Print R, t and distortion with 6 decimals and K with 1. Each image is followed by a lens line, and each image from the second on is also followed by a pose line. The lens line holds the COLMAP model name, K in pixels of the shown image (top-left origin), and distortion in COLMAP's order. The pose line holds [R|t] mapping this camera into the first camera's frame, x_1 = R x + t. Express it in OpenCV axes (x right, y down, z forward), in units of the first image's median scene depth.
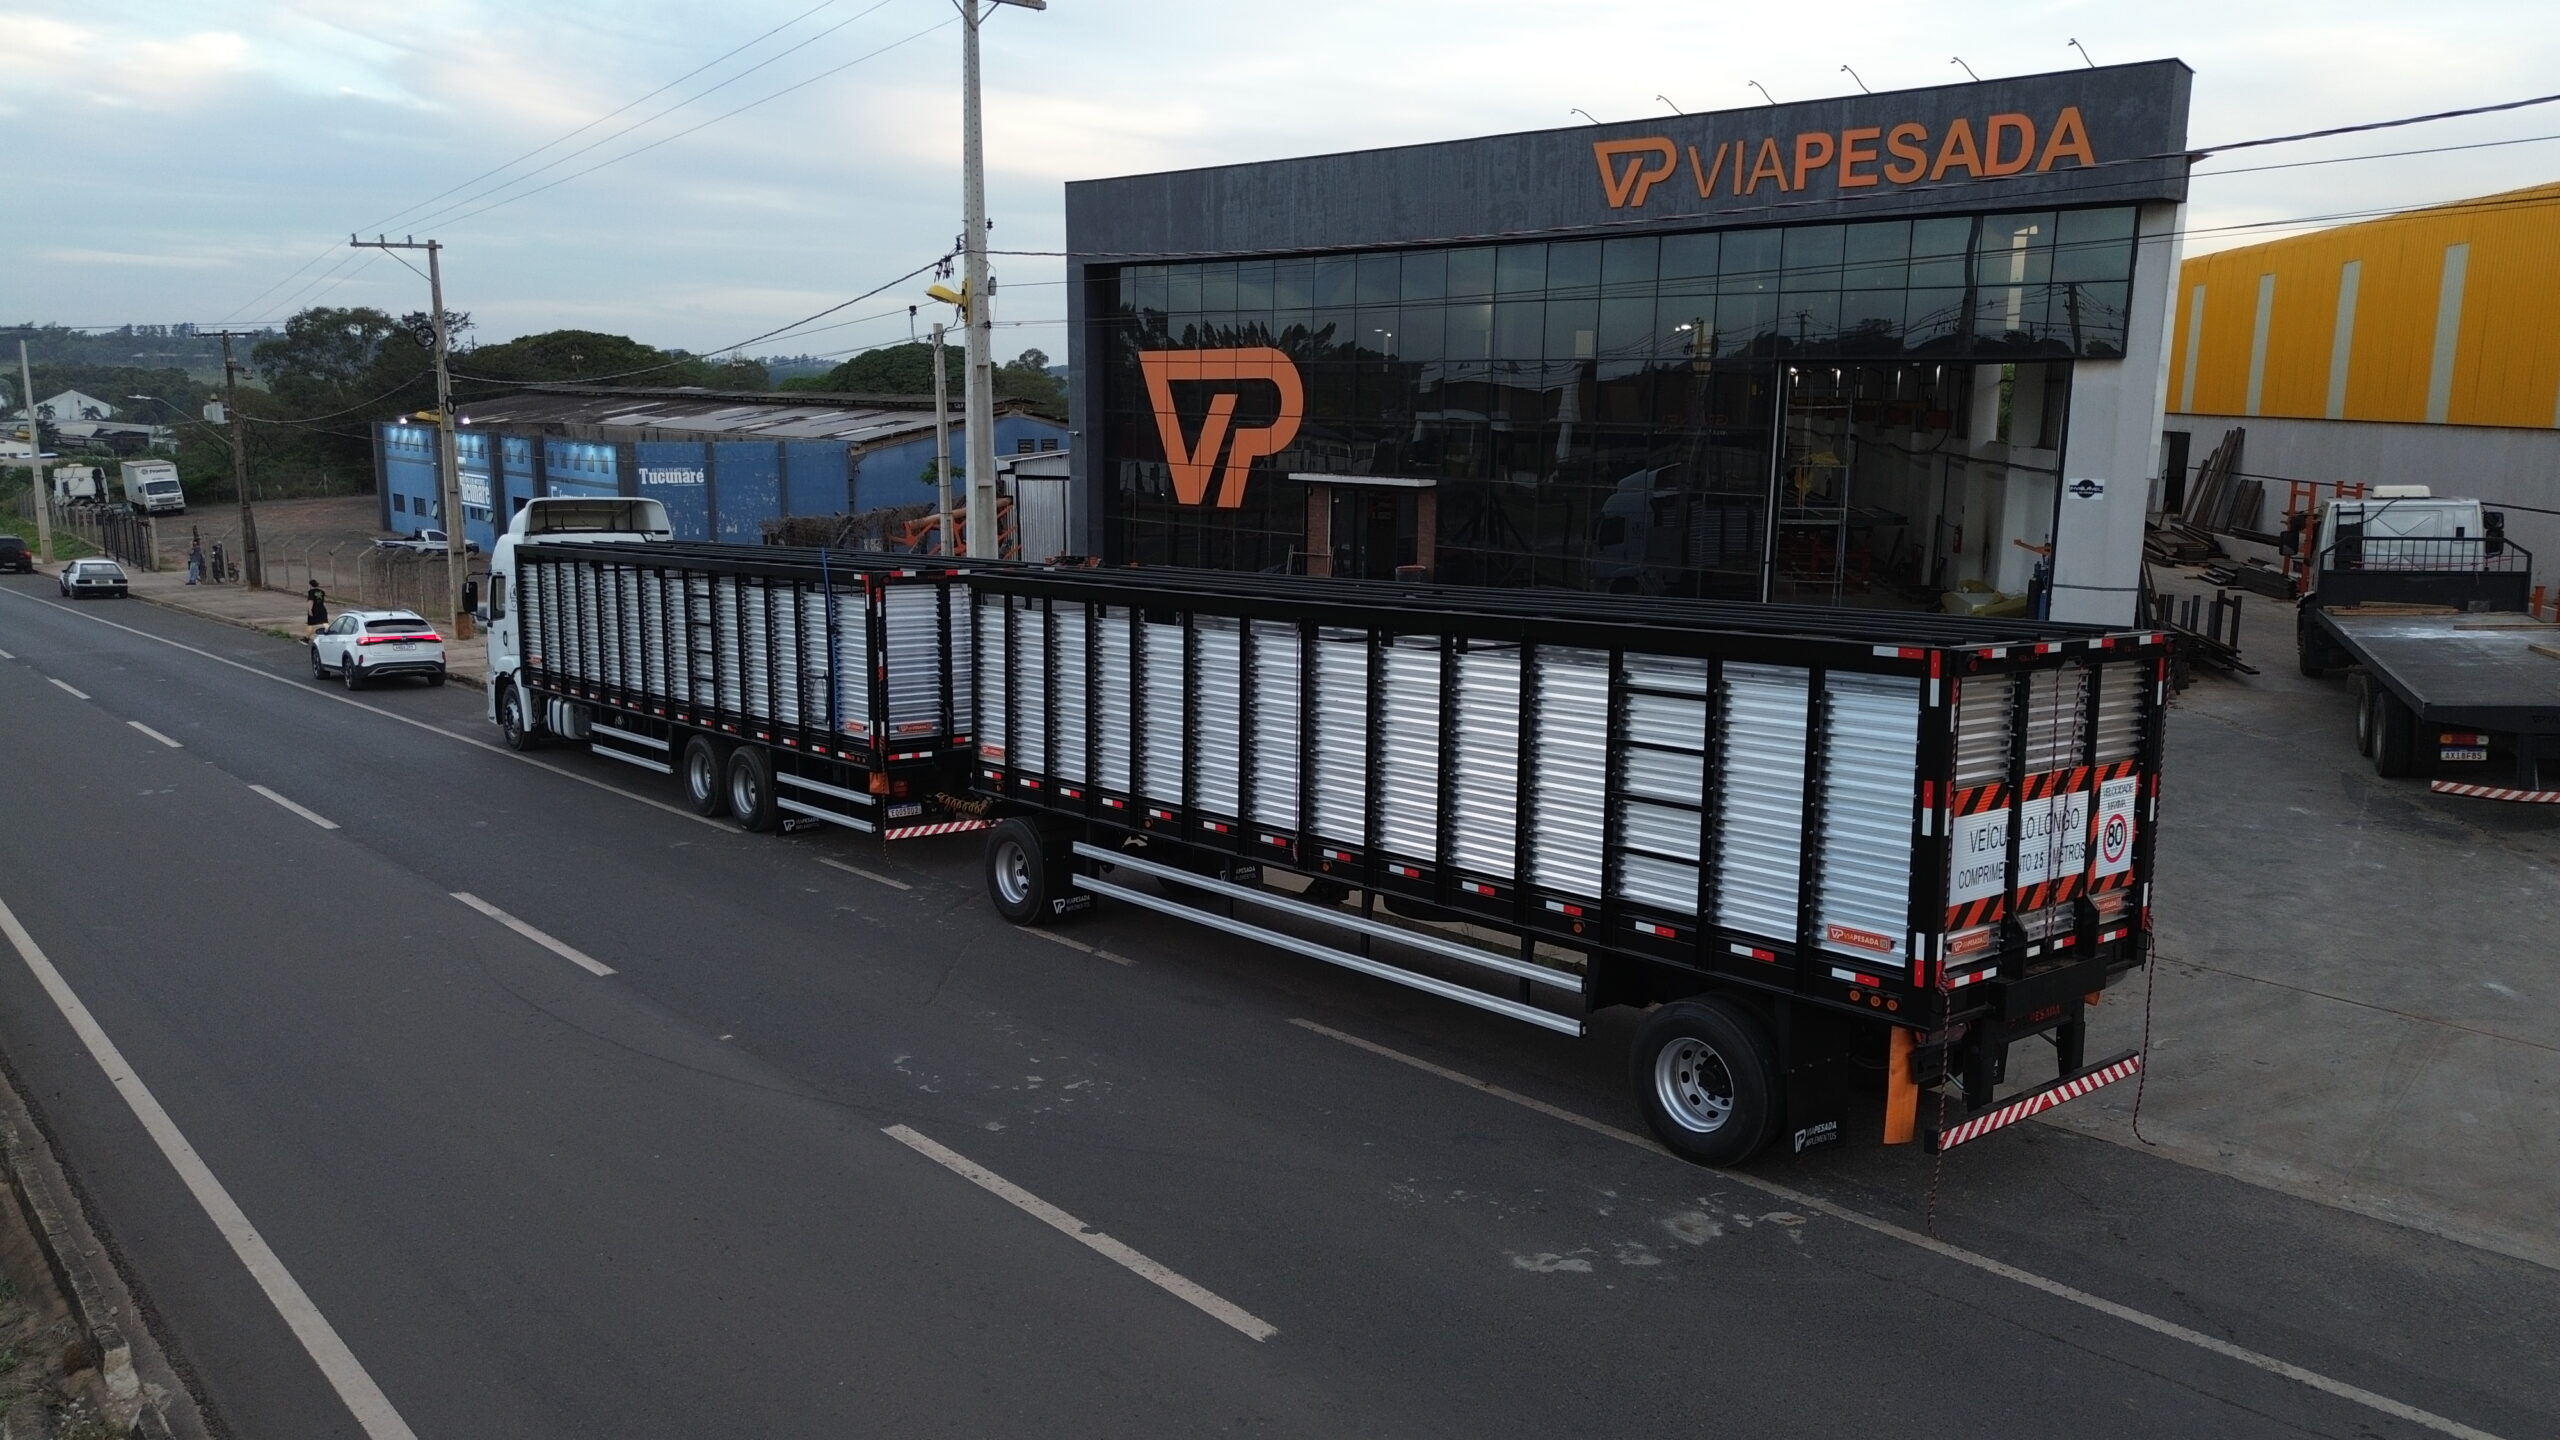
lens RADIAL K [[1814.5, 0, 1291.0], [0, 1814.5, 728.7], [0, 0, 1]] dist [0.059169, -0.053786]
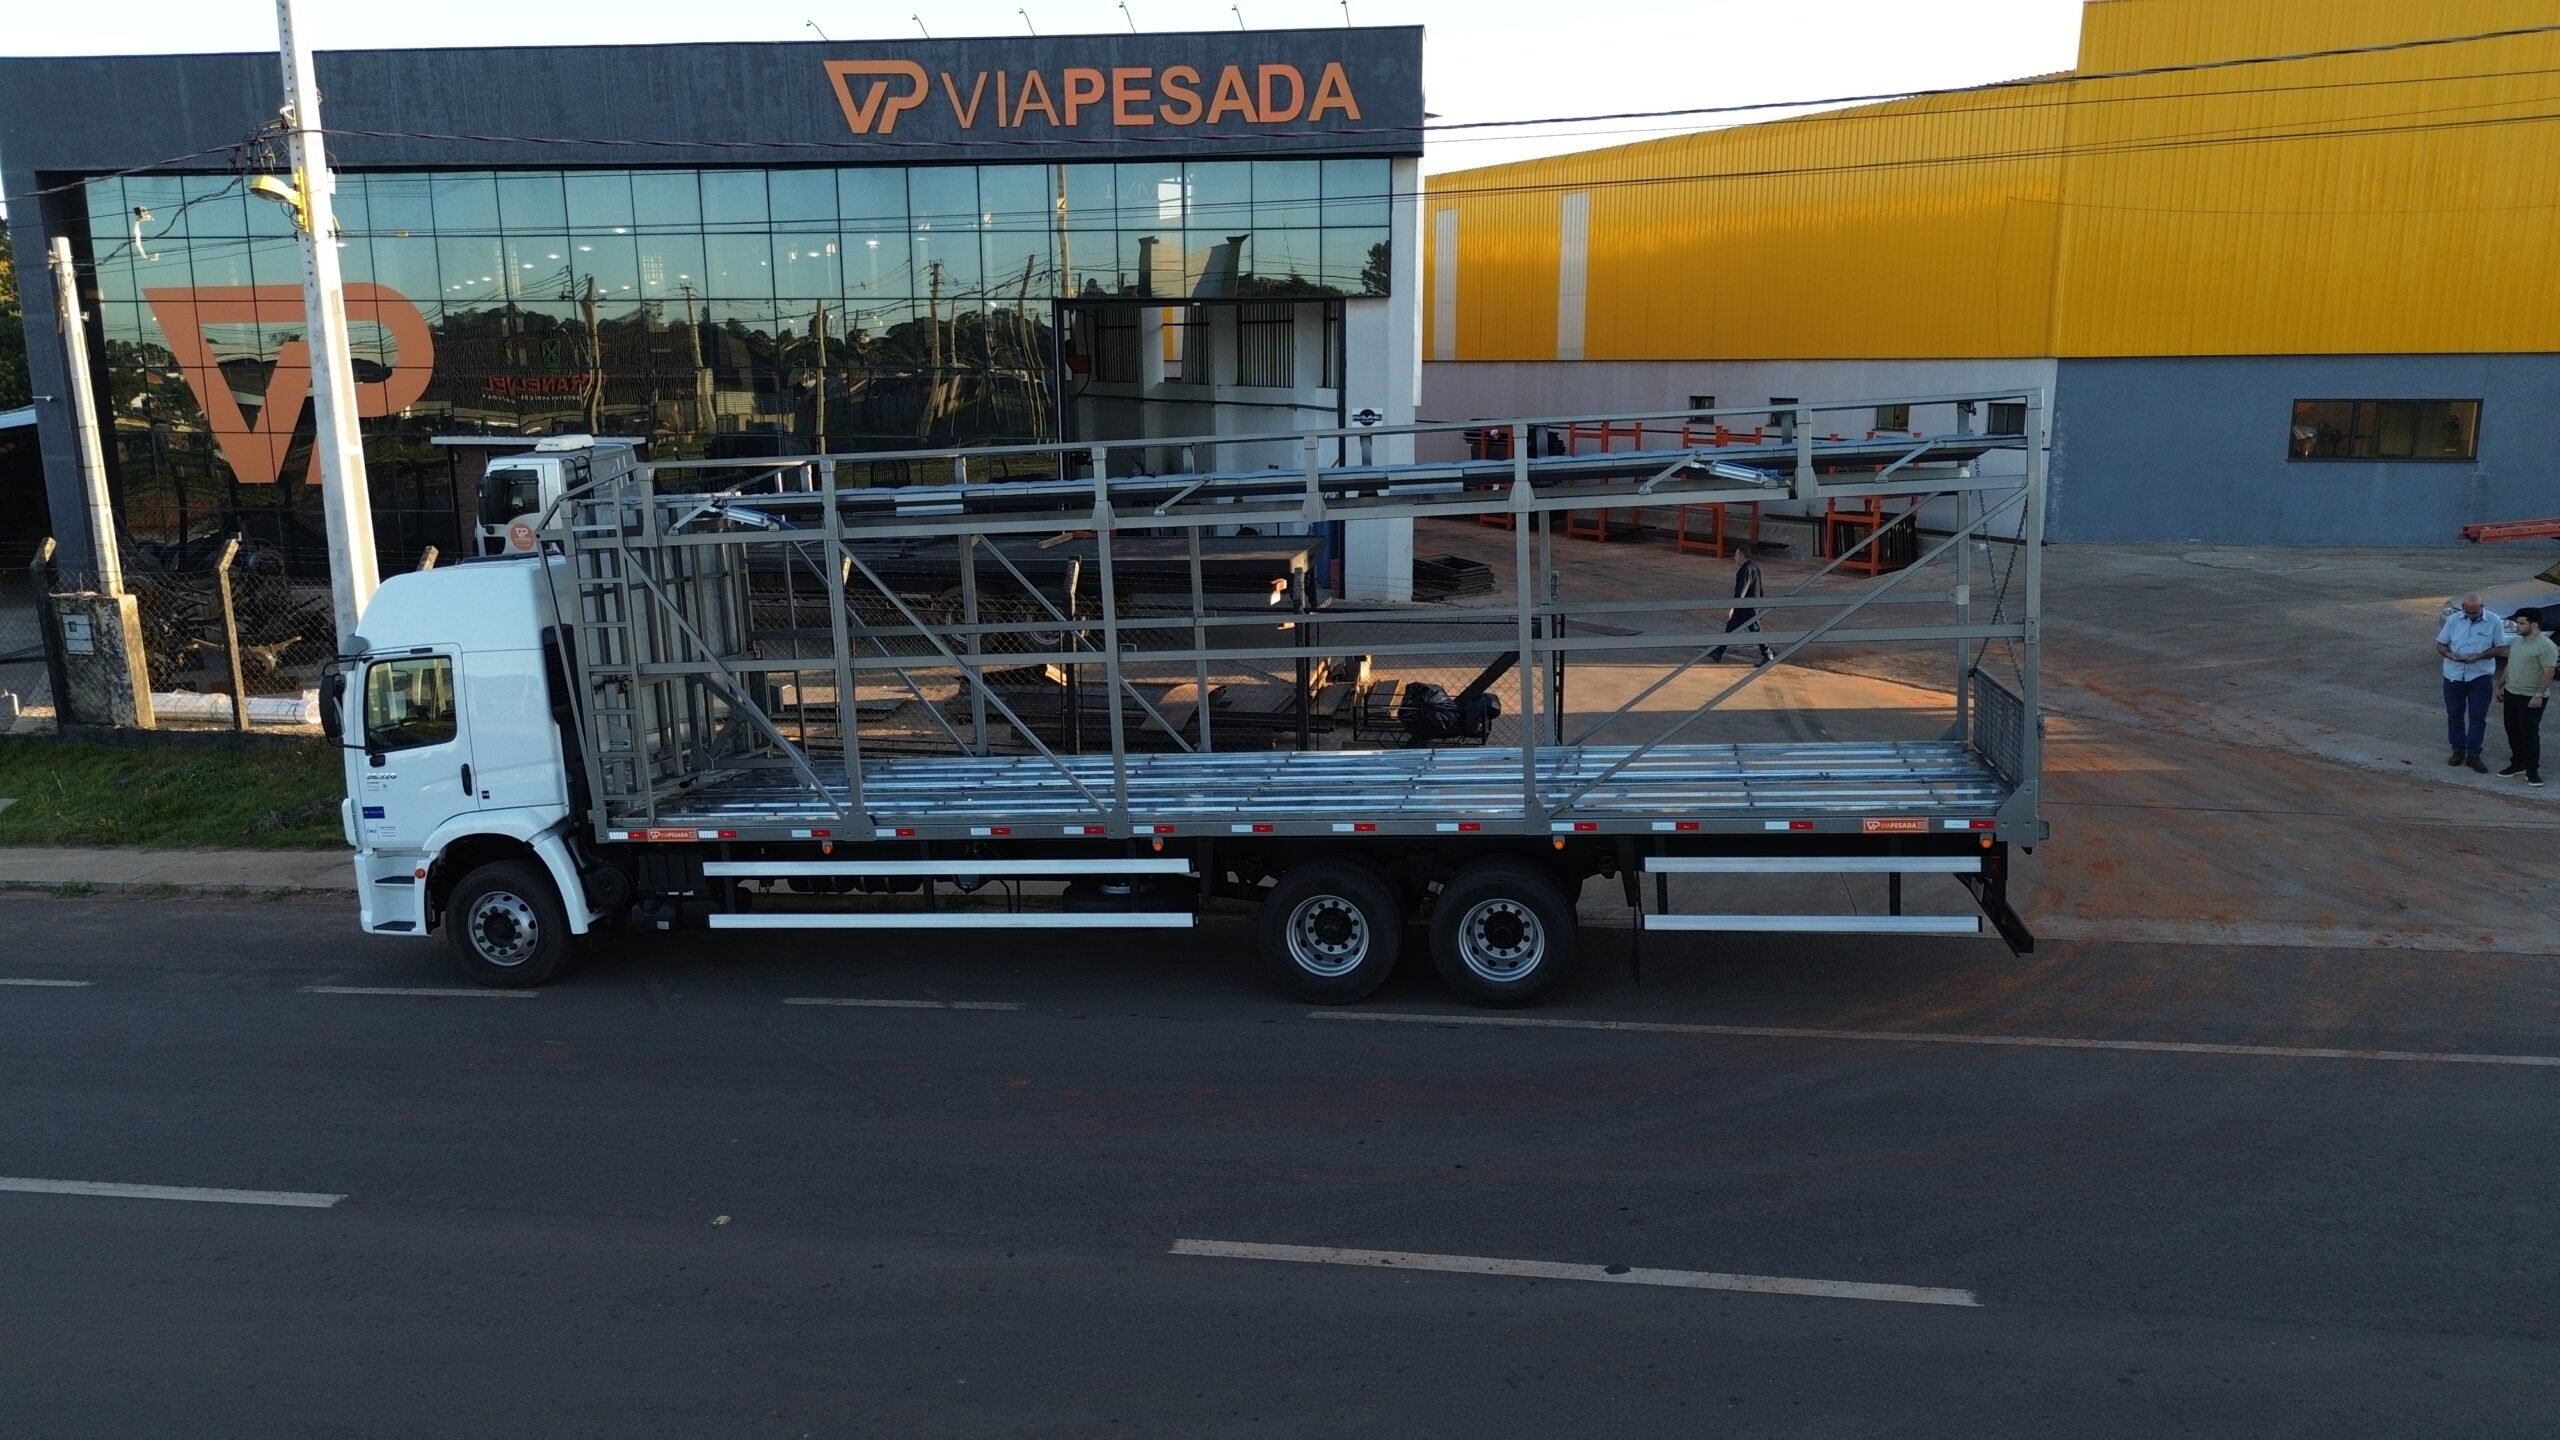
lens RADIAL K [[1814.5, 0, 1279.3], [0, 1814.5, 713.6], [0, 0, 1]] dist [0.059169, -0.053786]
pose [[0.800007, -0.131847, 0.585325, -0.236702], [0.124802, 0.990786, 0.052604, -0.015694], [-0.586868, 0.030966, 0.809090, 0.133659]]
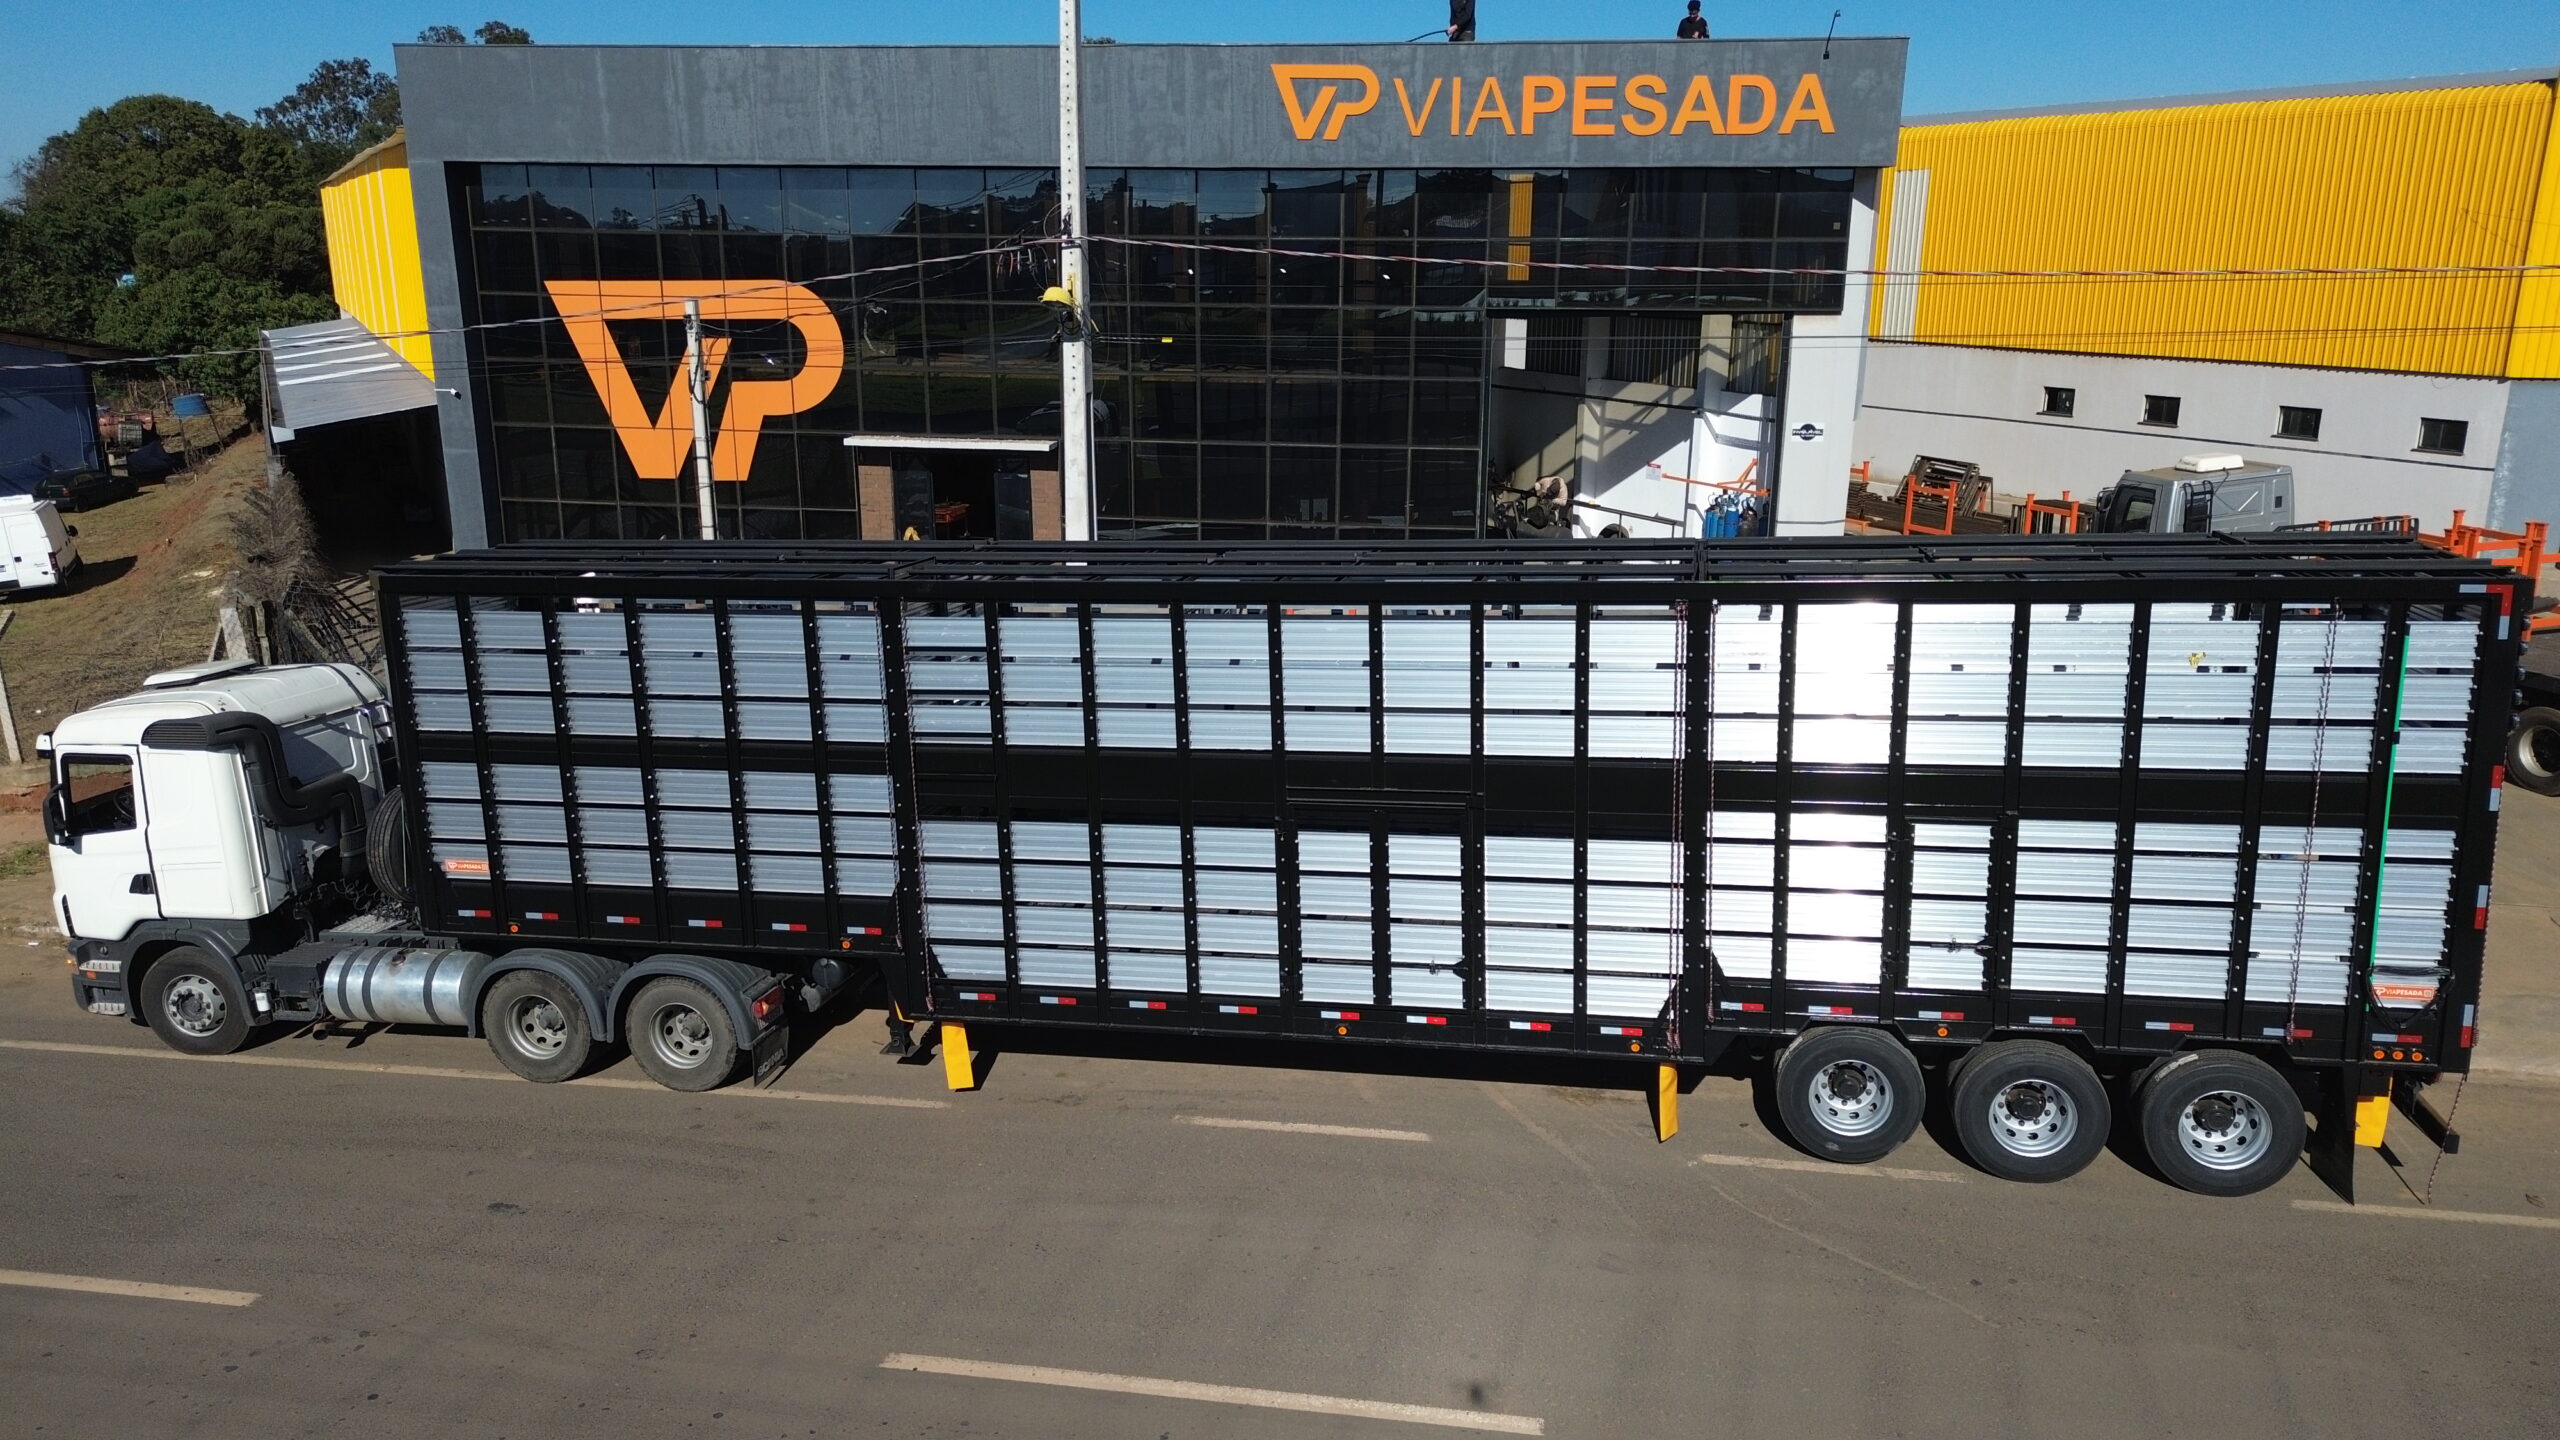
lens RADIAL K [[1814.5, 0, 1277.1], [0, 1814.5, 716.0], [0, 0, 1]] dist [0.059169, -0.053786]
pose [[0.804963, -0.156894, 0.572206, -0.403528], [0.112656, 0.987276, 0.112222, -0.106044], [-0.582532, -0.025872, 0.812396, 0.263419]]
